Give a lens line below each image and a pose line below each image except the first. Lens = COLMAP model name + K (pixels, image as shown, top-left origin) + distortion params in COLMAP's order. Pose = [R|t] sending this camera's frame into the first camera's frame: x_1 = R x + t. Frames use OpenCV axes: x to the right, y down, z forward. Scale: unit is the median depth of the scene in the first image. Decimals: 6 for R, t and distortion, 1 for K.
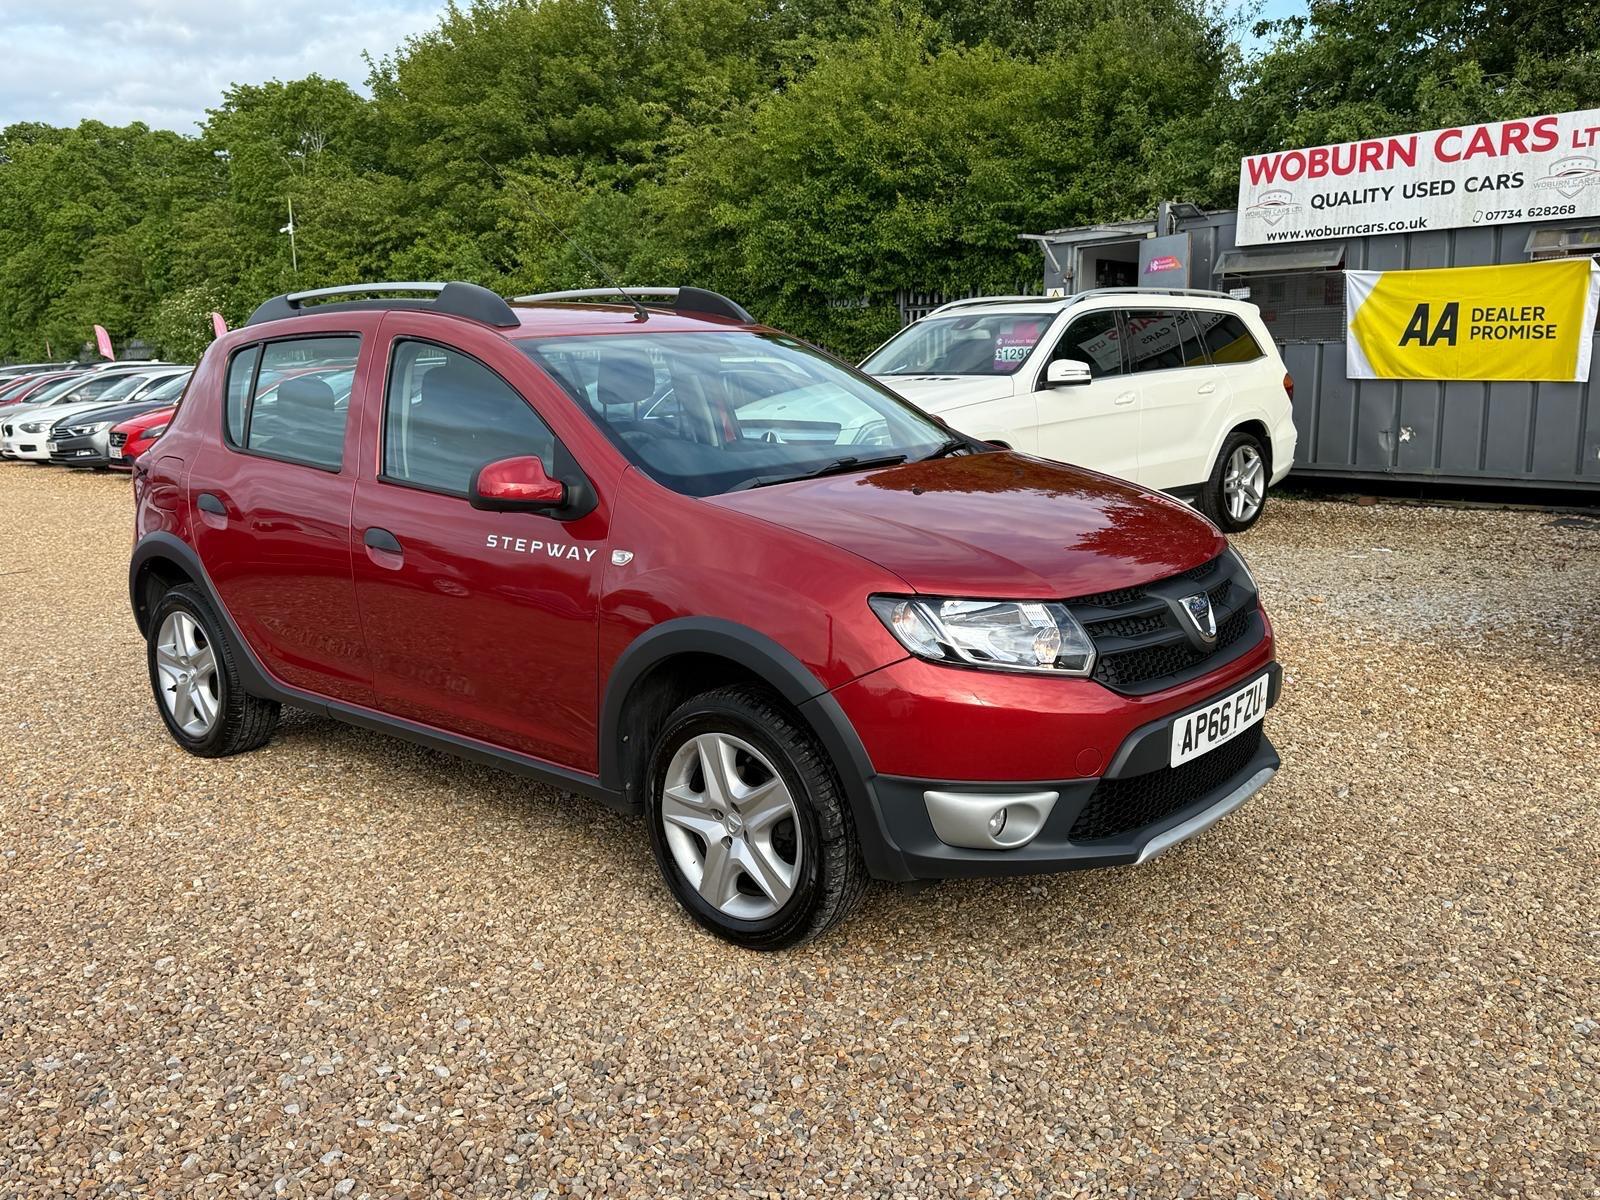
lens RADIAL K [[1377.1, 0, 798.9], [0, 1377.1, 601.7], [0, 0, 1]] dist [0.057715, -0.085497]
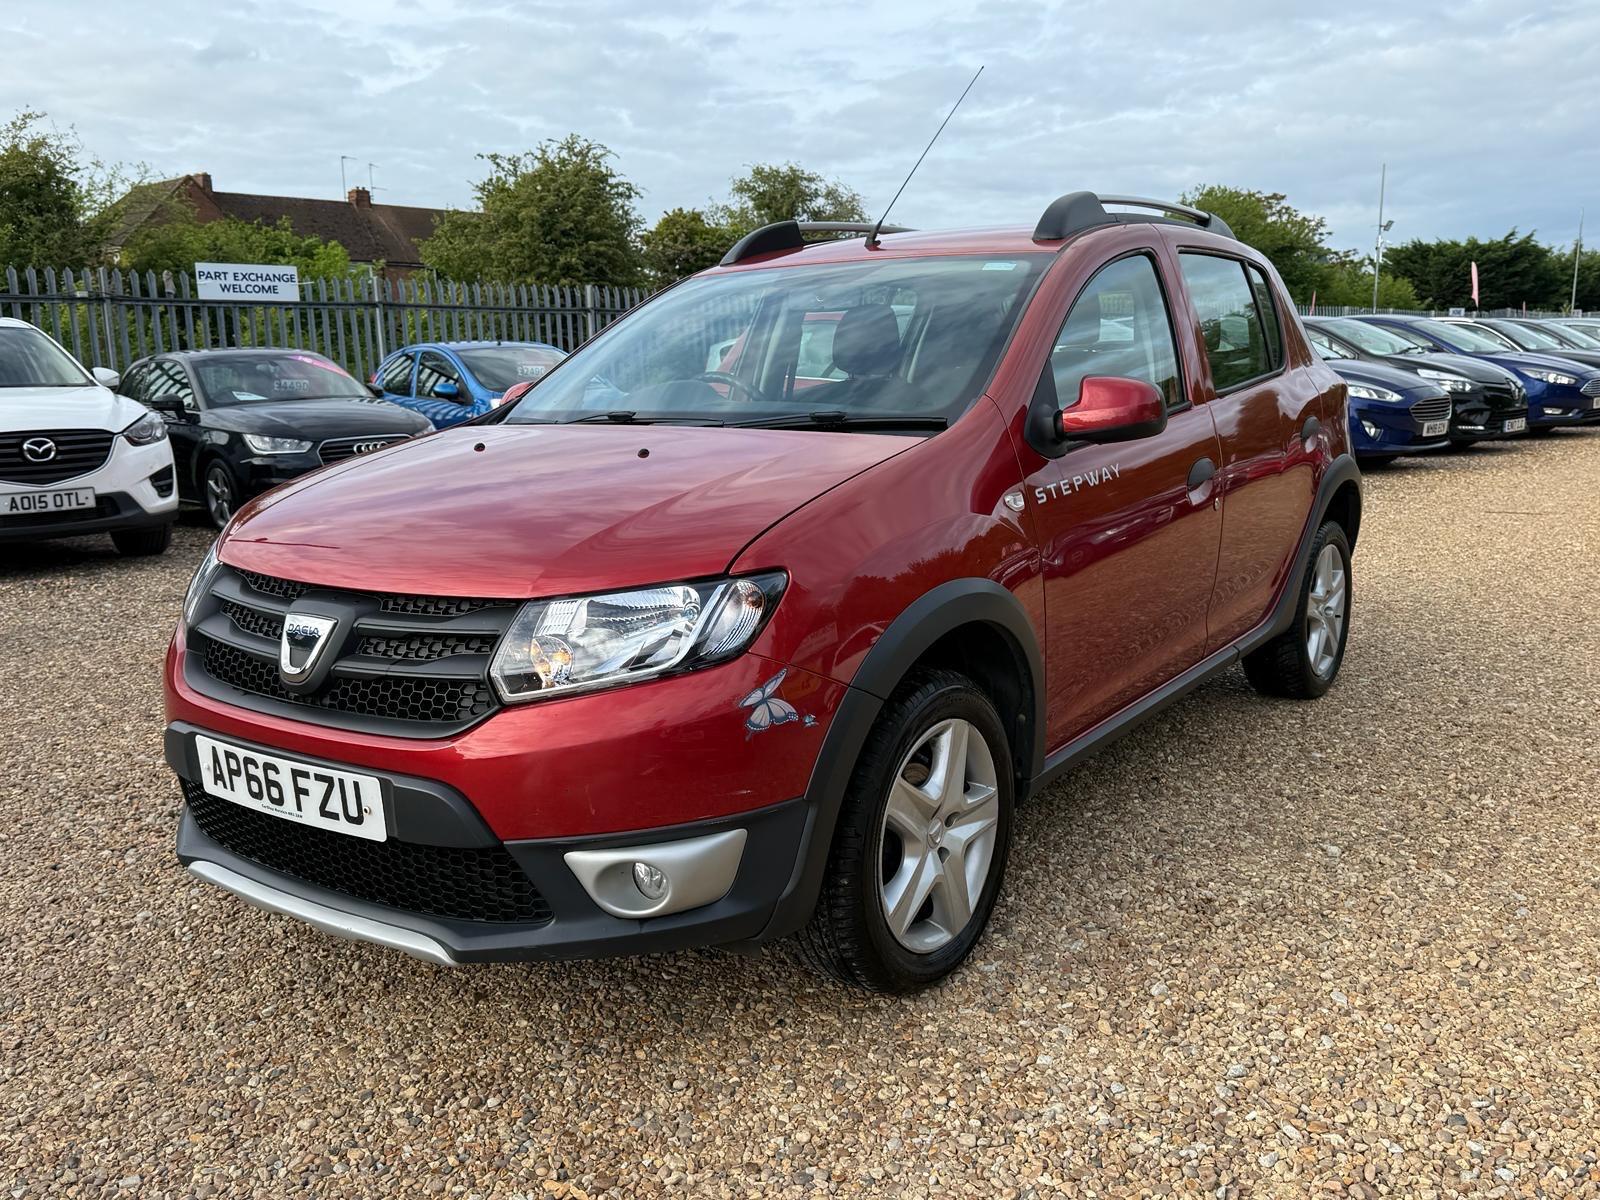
lens RADIAL K [[1377.1, 0, 789.4], [0, 1377.1, 598.1], [0, 0, 1]] dist [0.057715, -0.085497]
pose [[0.080499, 0.208098, -0.974790, 0.315642], [-0.161504, 0.967764, 0.193261, -0.060887], [0.983583, 0.141875, 0.111513, 0.359707]]
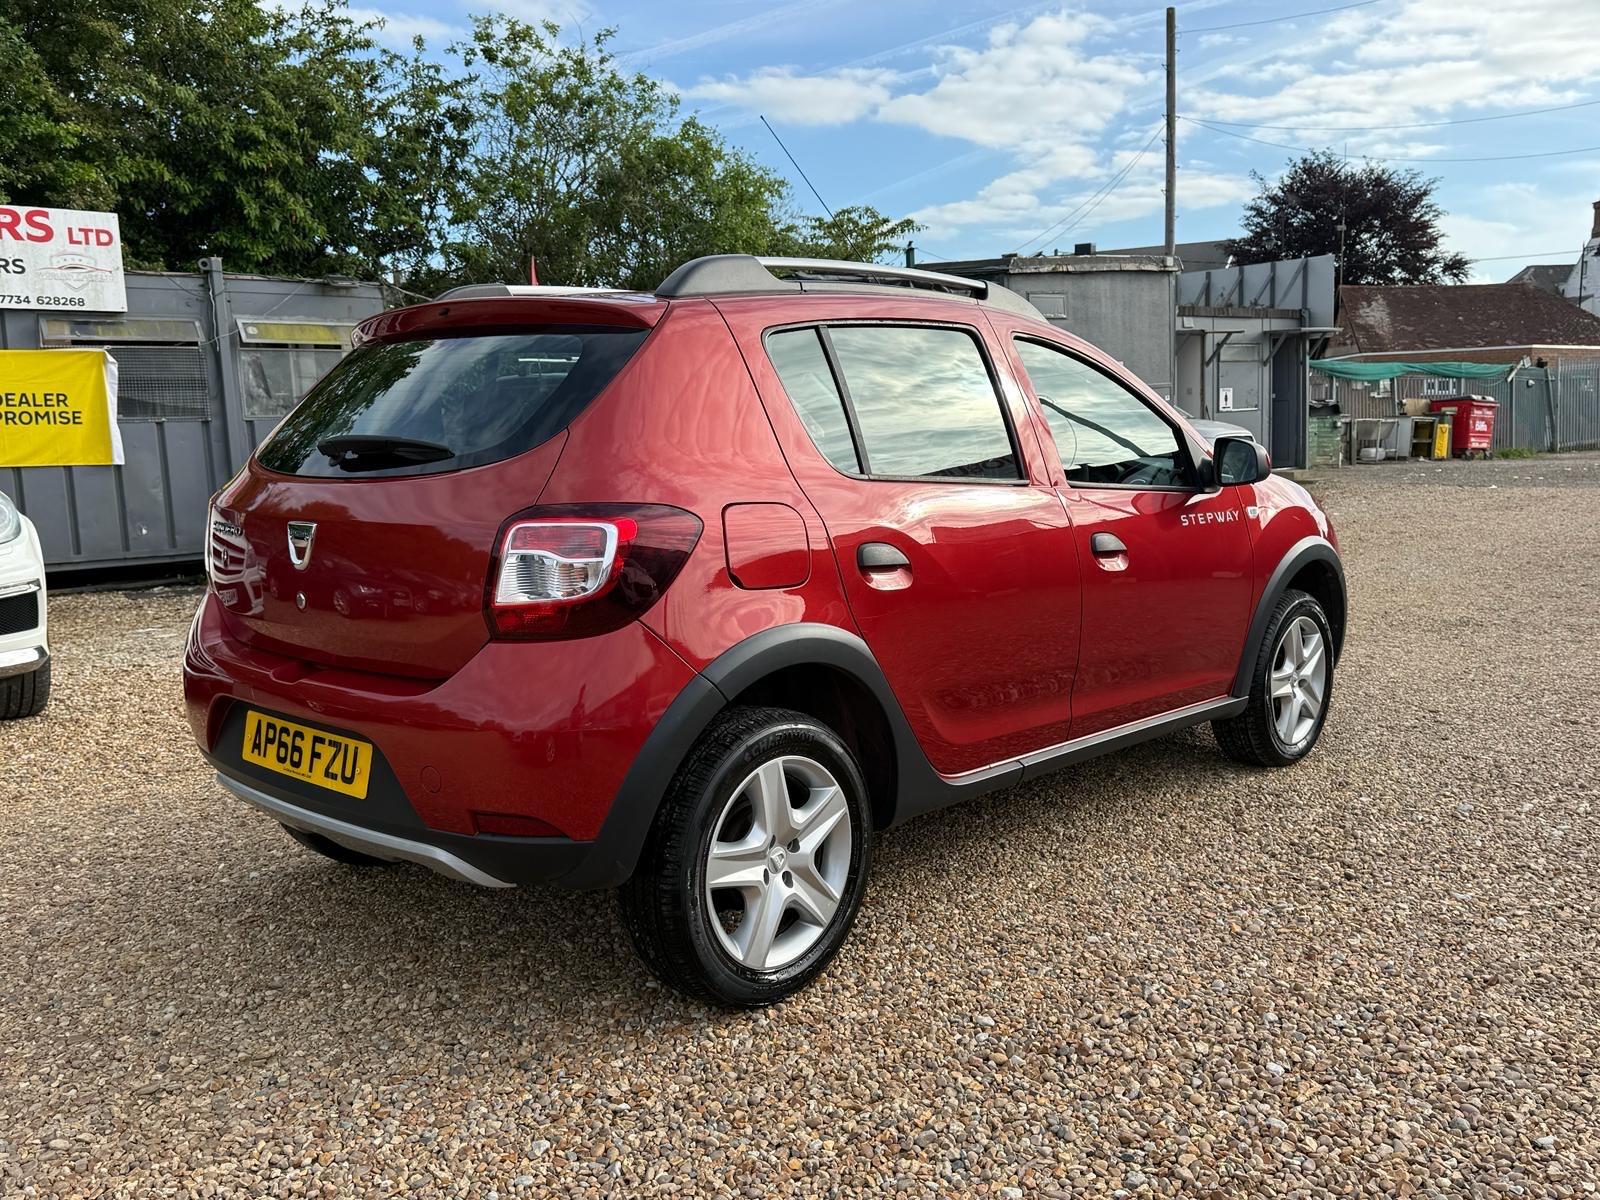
lens RADIAL K [[1375.2, 0, 798.1], [0, 1375.2, 602.6], [0, 0, 1]] dist [0.057579, -0.076966]
pose [[0.041353, -0.099052, 0.994223, -0.465603], [0.193321, 0.977063, 0.089301, -0.047593], [-0.980264, 0.188512, 0.059554, 0.429291]]
